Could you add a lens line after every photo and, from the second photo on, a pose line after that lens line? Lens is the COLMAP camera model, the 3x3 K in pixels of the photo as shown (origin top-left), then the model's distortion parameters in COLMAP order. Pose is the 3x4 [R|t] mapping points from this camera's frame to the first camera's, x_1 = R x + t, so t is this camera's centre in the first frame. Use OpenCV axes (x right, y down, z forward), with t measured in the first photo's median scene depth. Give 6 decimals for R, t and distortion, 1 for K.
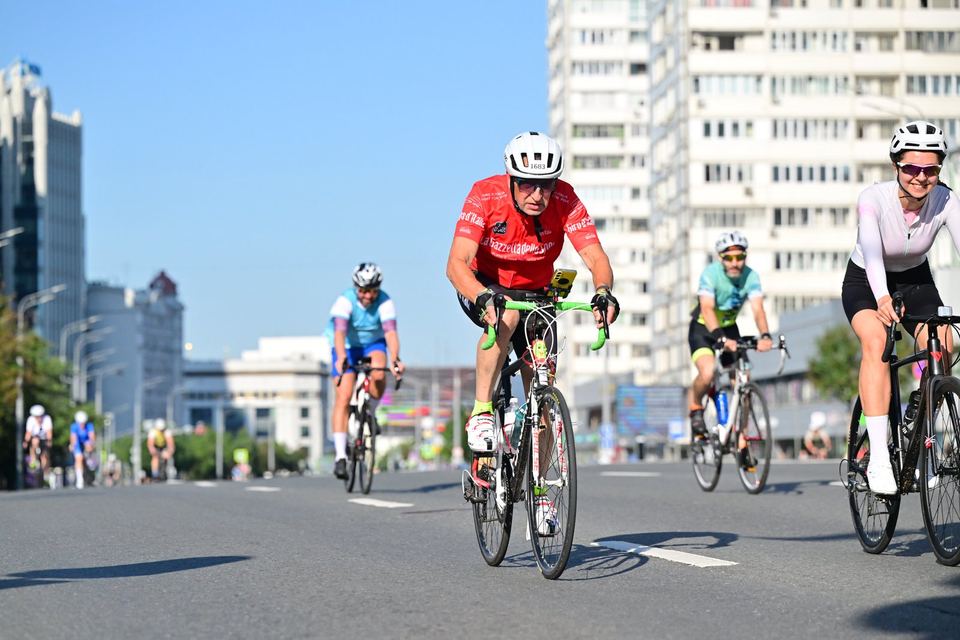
lens RADIAL K [[5606.6, 0, 478.3], [0, 5606.6, 322.8], [0, 0, 1]] dist [0.070797, -5.229231]
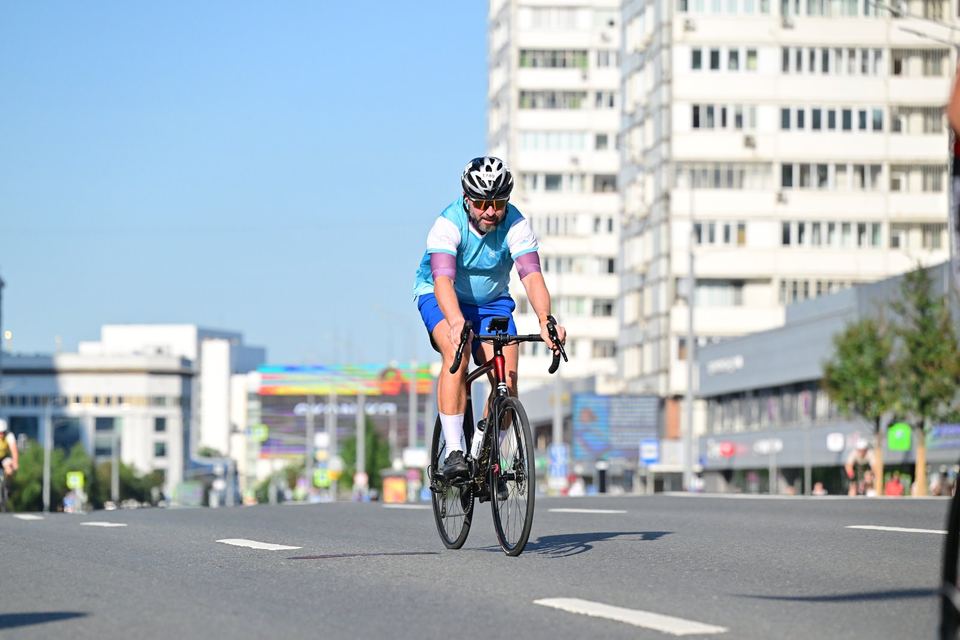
lens RADIAL K [[5606.6, 0, 478.3], [0, 5606.6, 322.8], [0, 0, 1]] dist [0.070797, -5.229231]
pose [[0.998772, 0.014354, 0.047427, -0.024296], [-0.014238, 0.999895, -0.002781, 0.003806], [-0.047461, 0.002102, 0.998871, 0.241295]]
